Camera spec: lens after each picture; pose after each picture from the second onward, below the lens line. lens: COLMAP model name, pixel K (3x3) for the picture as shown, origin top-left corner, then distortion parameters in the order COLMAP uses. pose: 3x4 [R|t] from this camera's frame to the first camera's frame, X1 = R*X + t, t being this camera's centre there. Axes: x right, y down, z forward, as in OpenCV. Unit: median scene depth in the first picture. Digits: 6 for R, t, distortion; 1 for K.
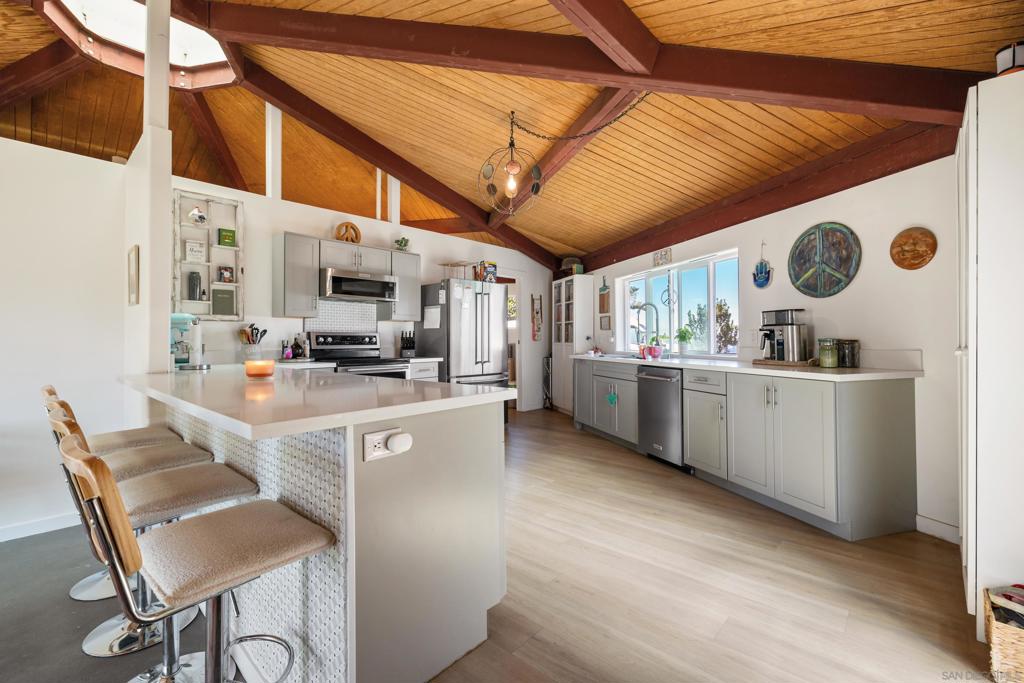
lens RADIAL K [[448.0, 0, 512.7], [0, 448.0, 339.9], [0, 0, 1]] dist [0.002012, 0.000219]
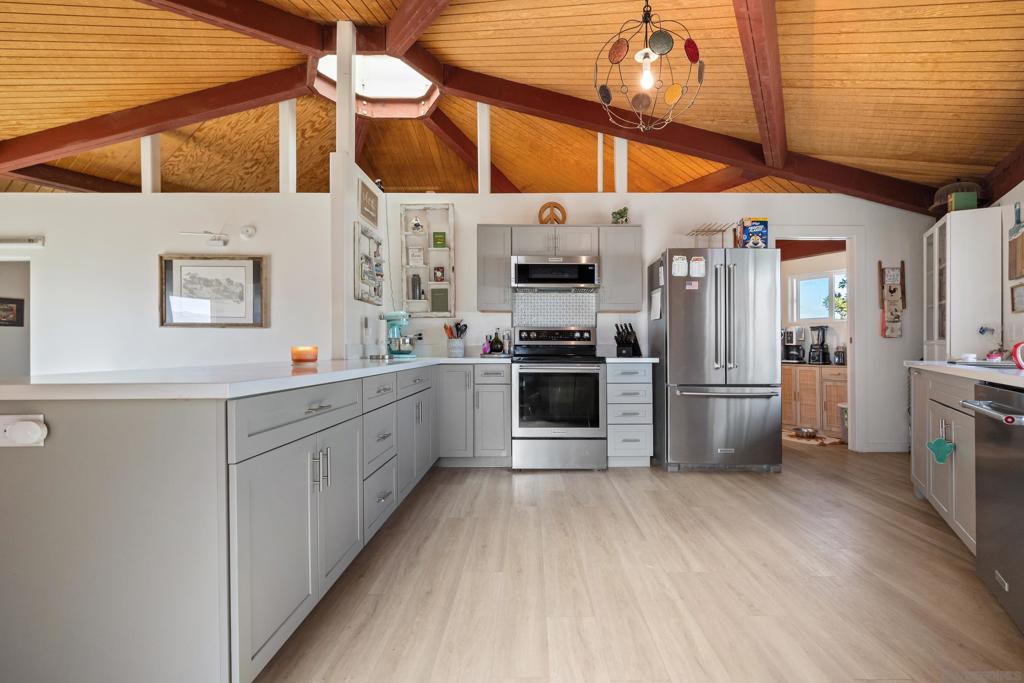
lens RADIAL K [[474.7, 0, 512.6], [0, 474.7, 349.6], [0, 0, 1]] dist [-0.005110, 0.000484]
pose [[0.671504, 0.011098, -0.740918, 0.279417], [-0.004205, 0.999929, 0.011166, 0.018790], [0.740989, -0.004382, 0.671503, 0.309060]]
